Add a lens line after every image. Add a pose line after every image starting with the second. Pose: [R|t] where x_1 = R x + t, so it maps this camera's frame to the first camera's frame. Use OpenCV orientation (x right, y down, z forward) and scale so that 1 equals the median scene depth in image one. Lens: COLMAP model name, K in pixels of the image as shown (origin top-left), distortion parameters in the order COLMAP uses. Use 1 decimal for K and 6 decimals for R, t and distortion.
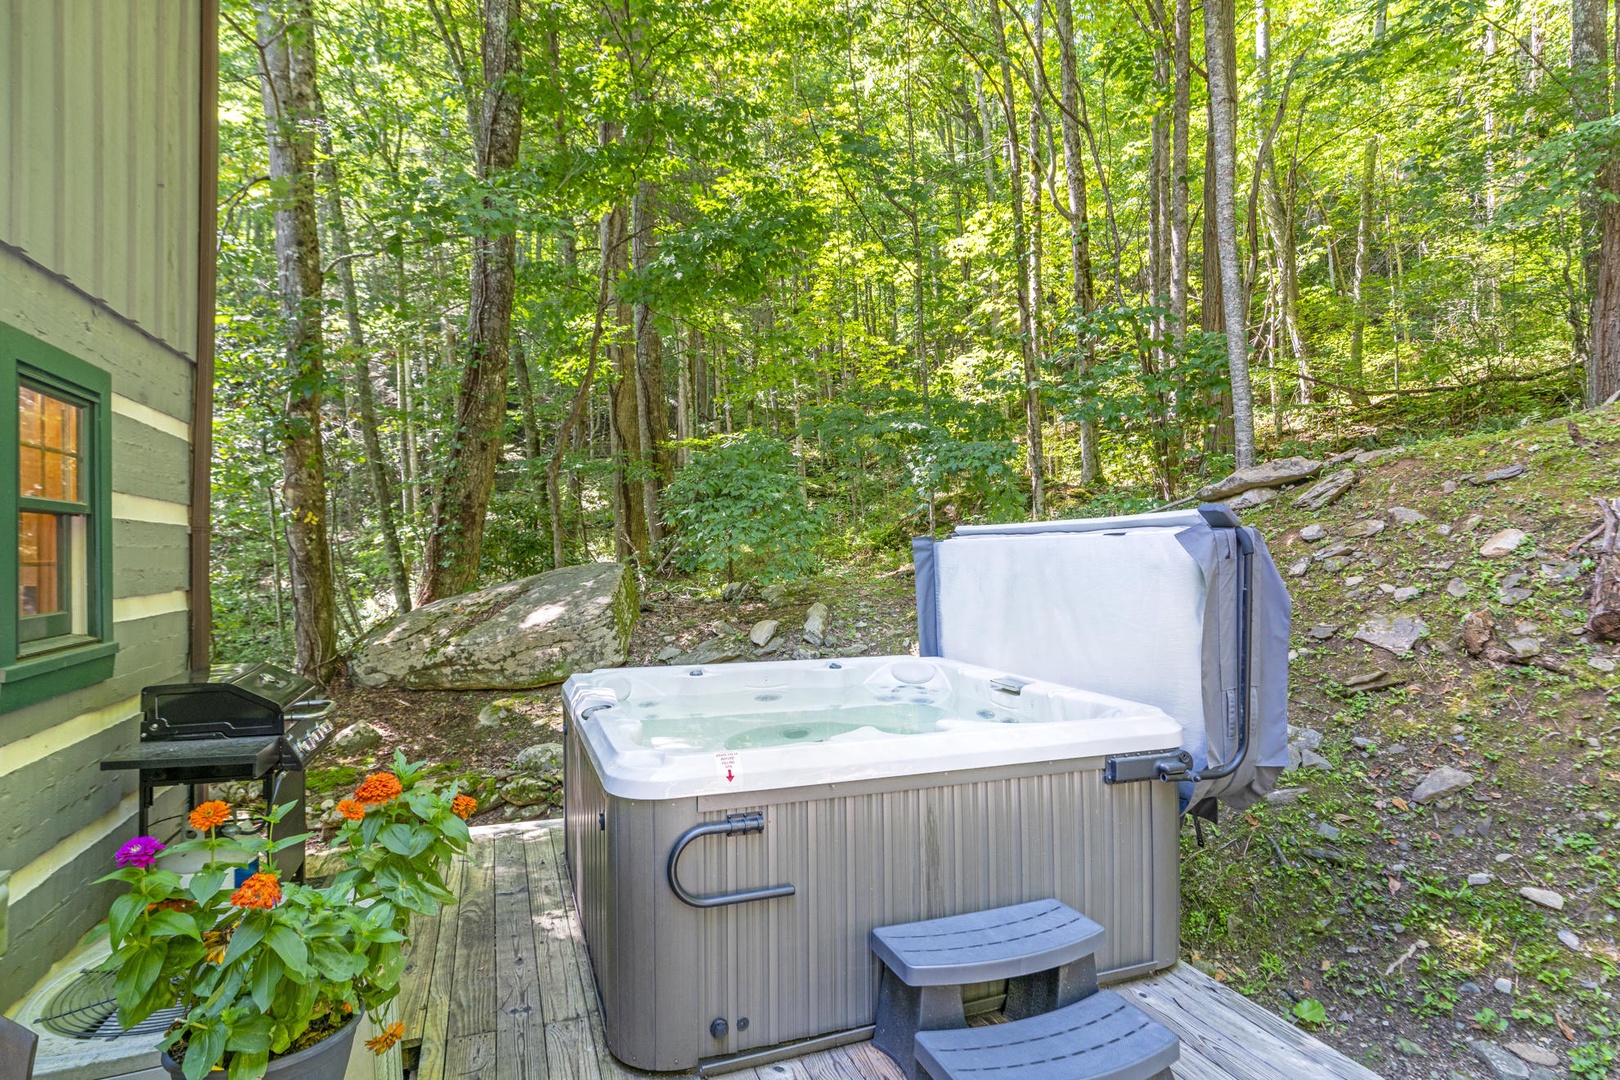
lens RADIAL K [[794.9, 0, 815.9], [0, 794.9, 550.8], [0, 0, 1]] dist [0.001207, 0.000651]
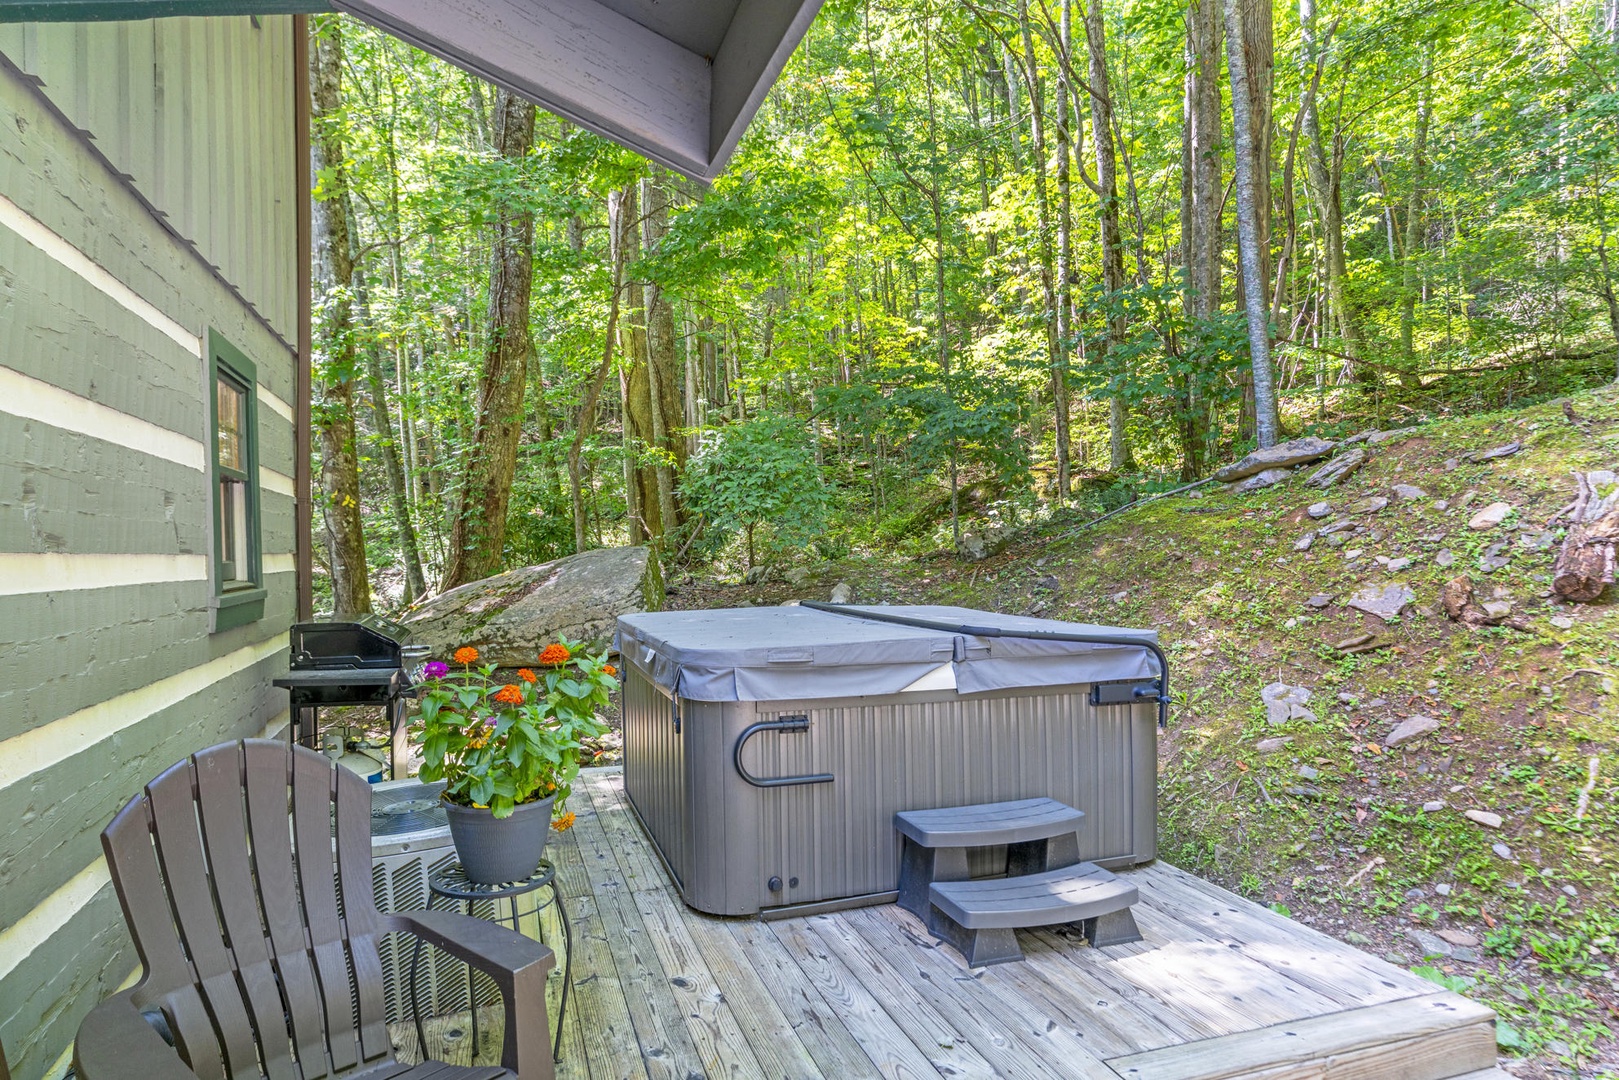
lens RADIAL K [[855.7, 0, 851.4], [0, 855.7, 558.7], [0, 0, 1]] dist [0.000343, 0.000186]
pose [[0.999745, -0.009497, 0.020464, -0.008373], [0.009198, 0.999850, 0.014649, 0.022895], [-0.020600, -0.014457, 0.999683, -0.120909]]
